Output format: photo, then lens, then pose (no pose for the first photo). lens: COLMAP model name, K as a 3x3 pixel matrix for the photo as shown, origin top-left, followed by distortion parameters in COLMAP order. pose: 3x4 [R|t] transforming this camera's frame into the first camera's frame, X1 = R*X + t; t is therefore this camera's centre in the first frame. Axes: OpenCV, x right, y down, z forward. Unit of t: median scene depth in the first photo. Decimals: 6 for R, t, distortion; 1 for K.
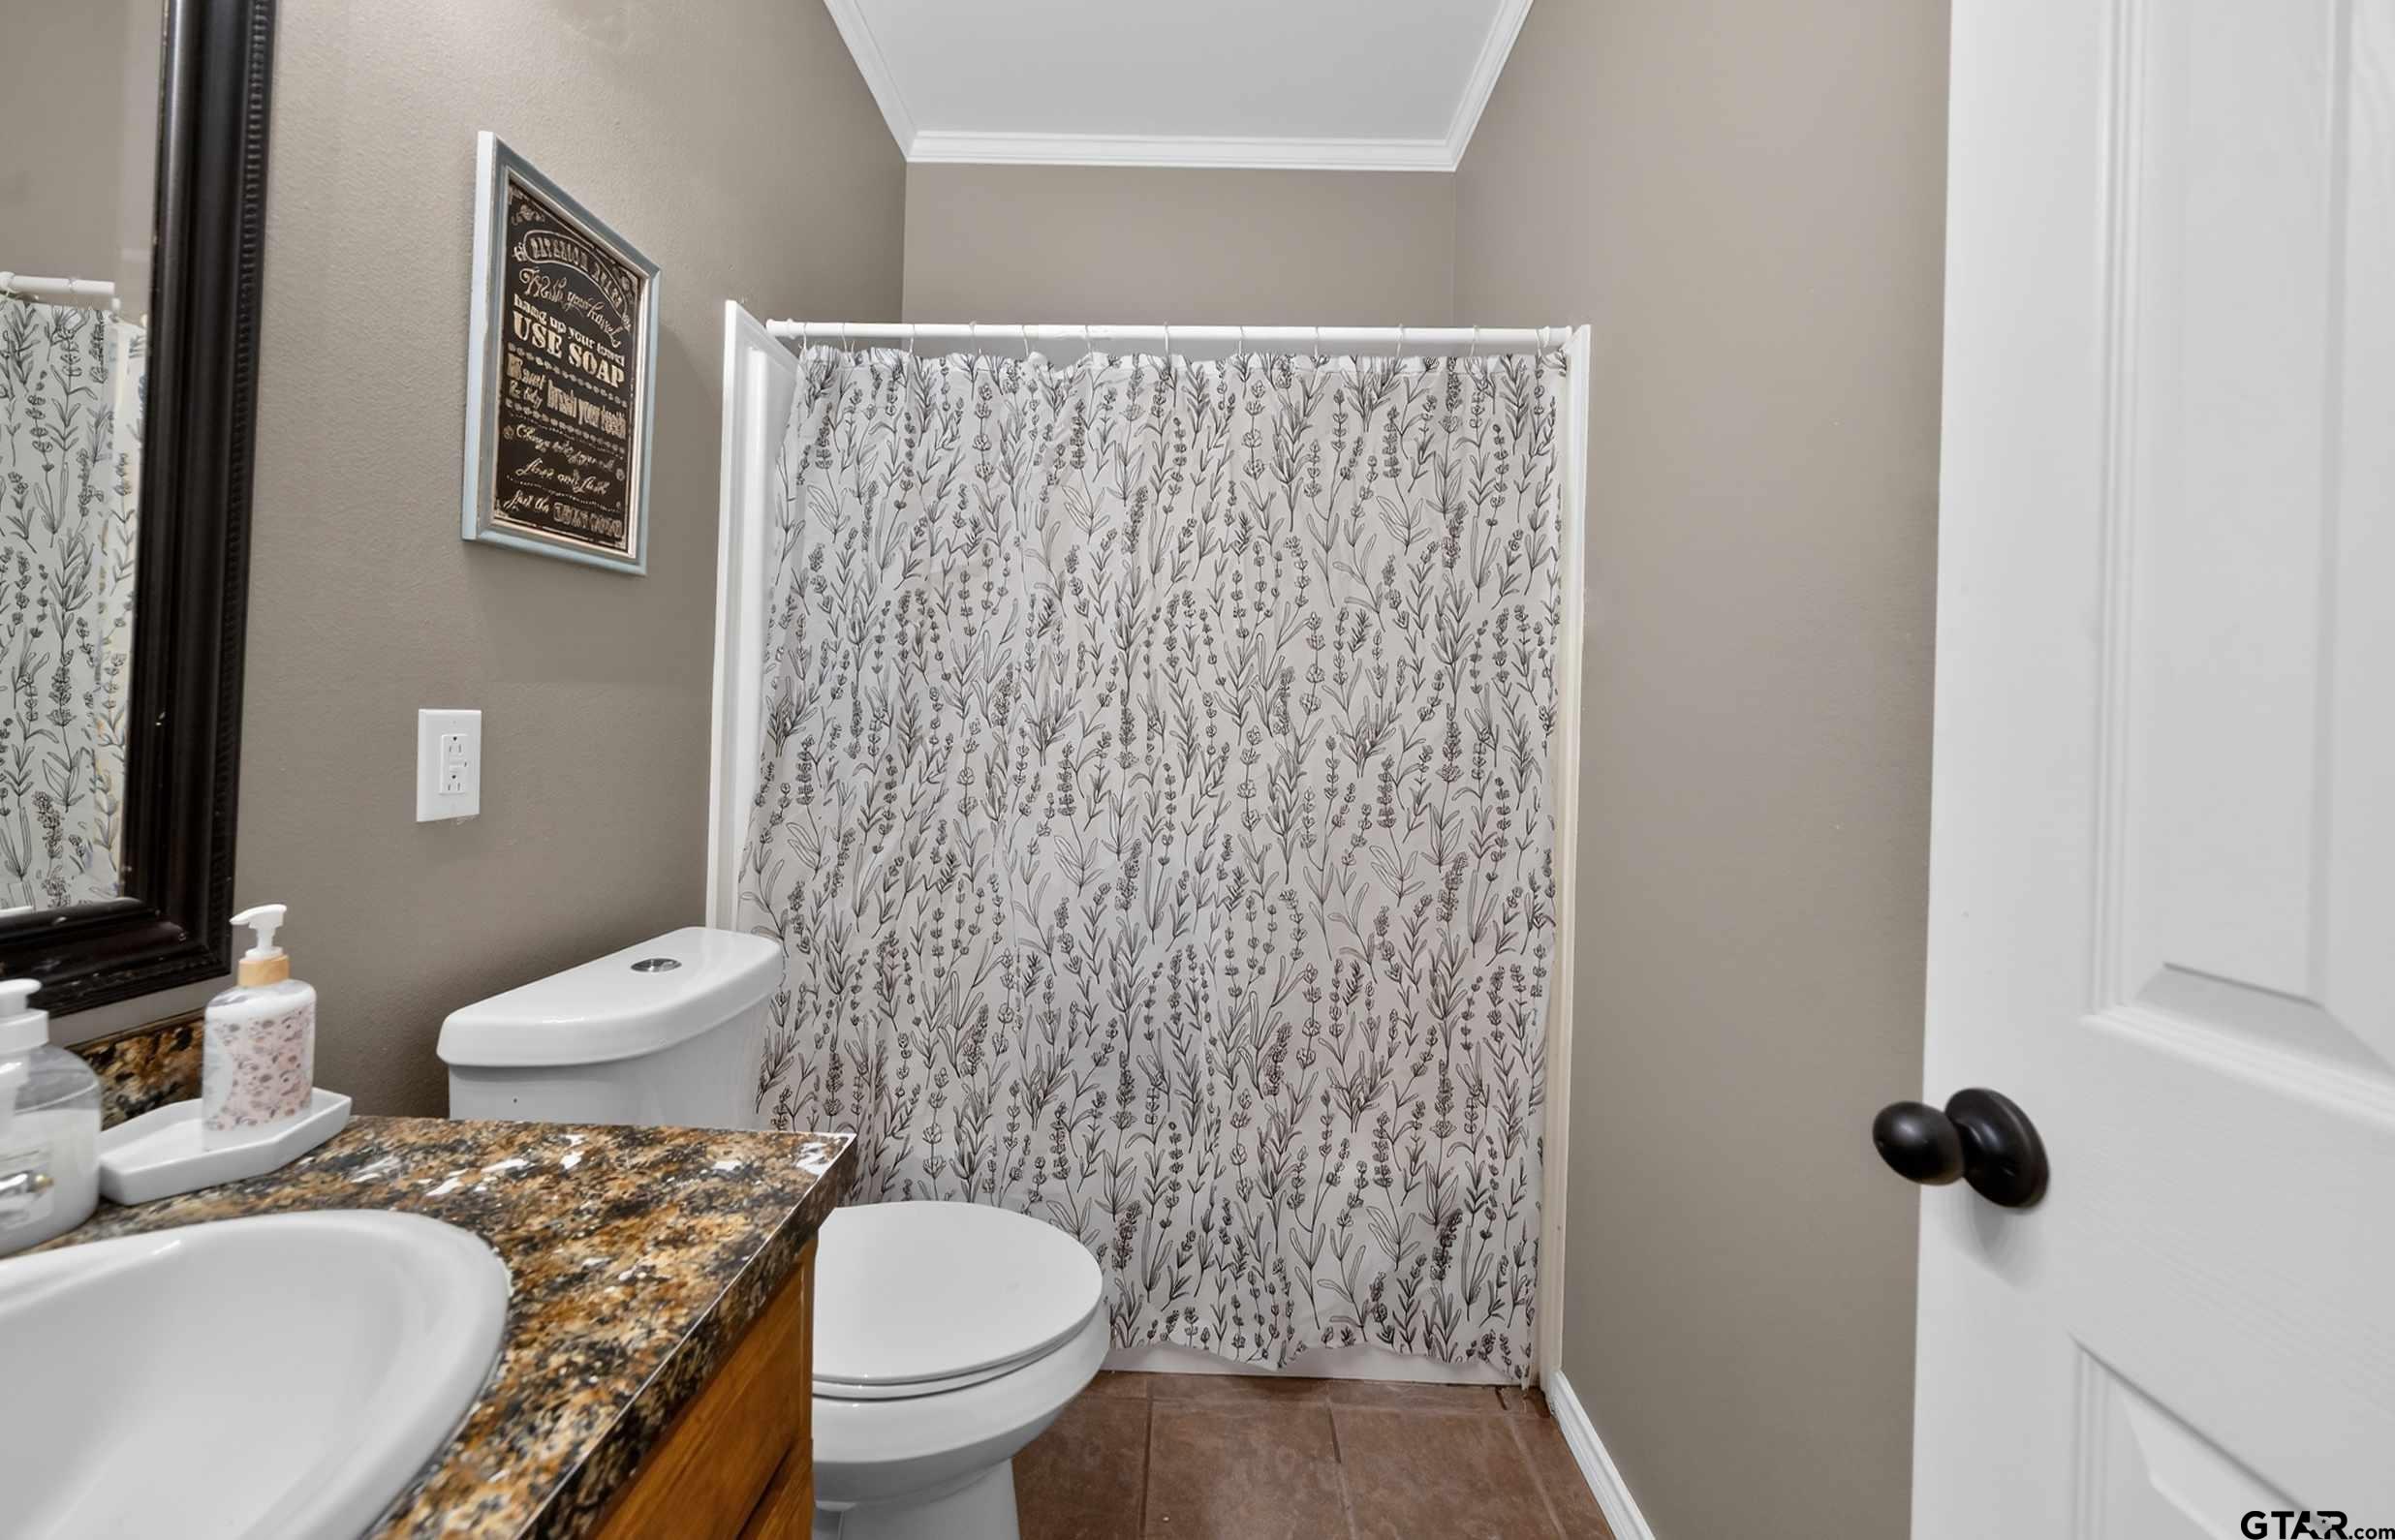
lens RADIAL K [[879.9, 0, 1210.8], [0, 879.9, 718.4], [0, 0, 1]] dist [-0.021278, 0.006275]
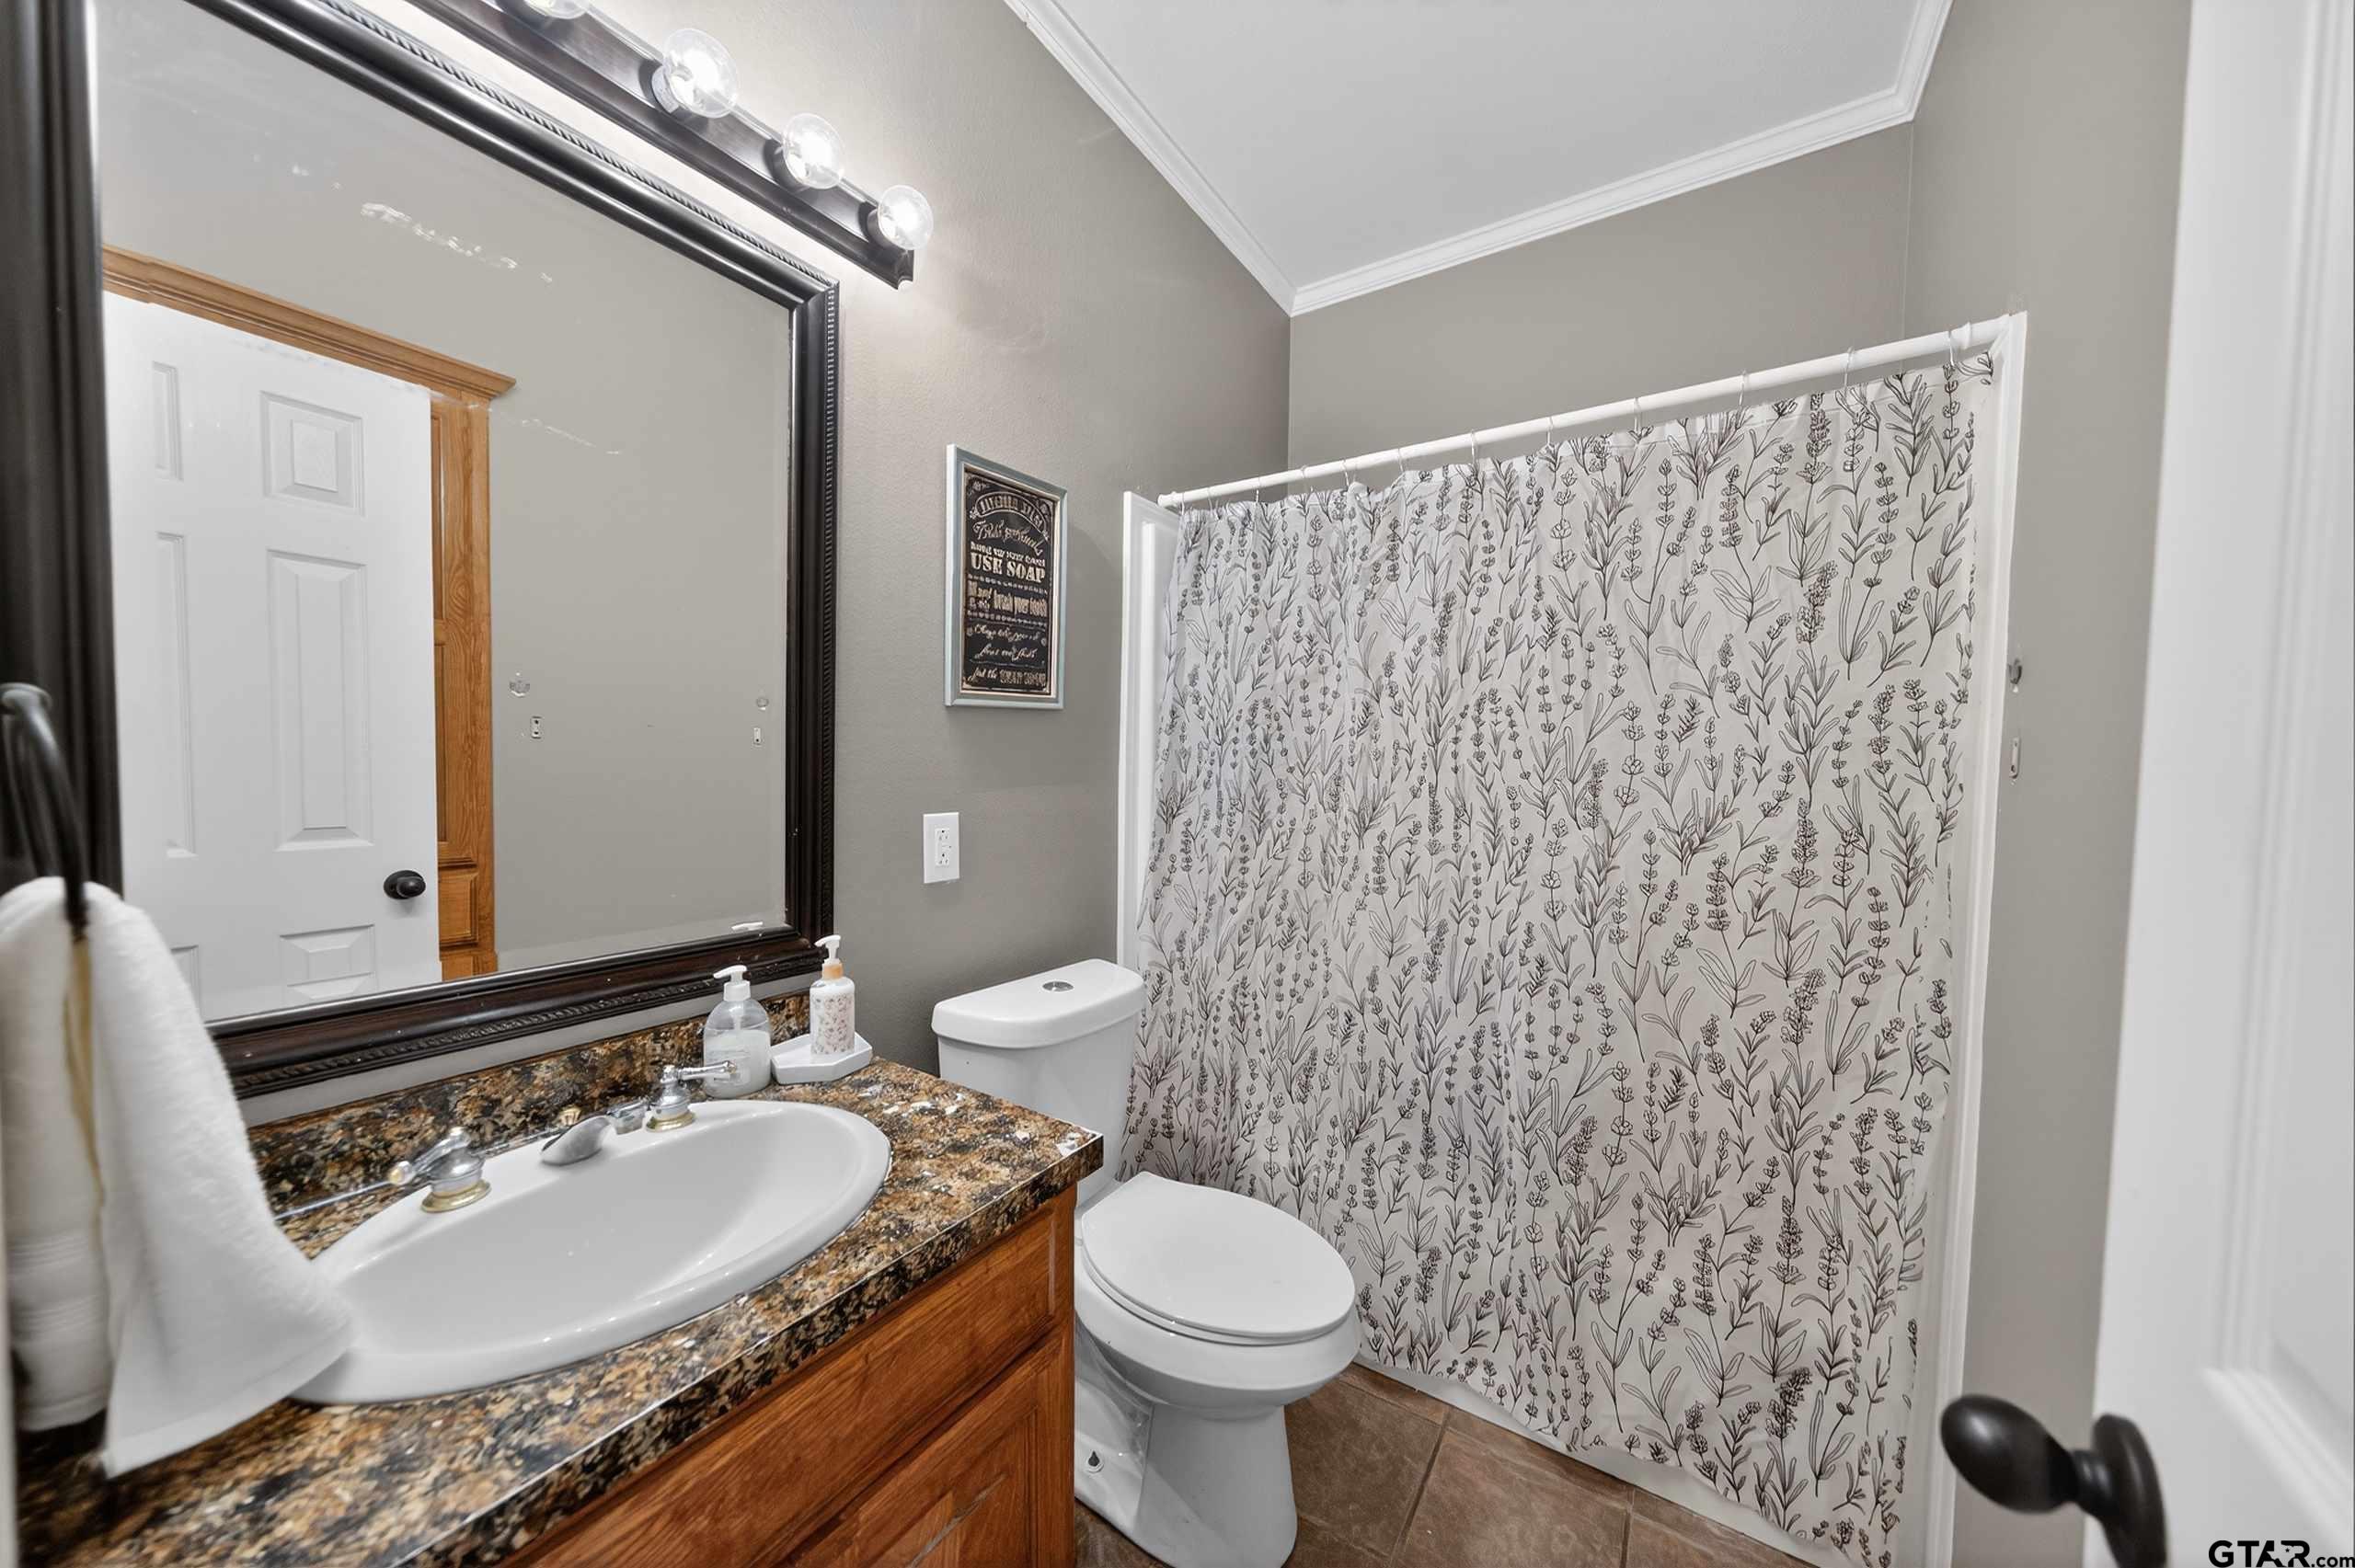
lens RADIAL K [[812.6, 0, 1183.7], [0, 812.6, 797.7], [0, 0, 1]] dist [-0.031659, 0.025949]
pose [[0.843851, 0.009617, -0.536492, 0.180425], [0.010083, 0.999379, 0.033773, -0.050742], [0.536483, -0.033908, 0.843229, -0.009744]]
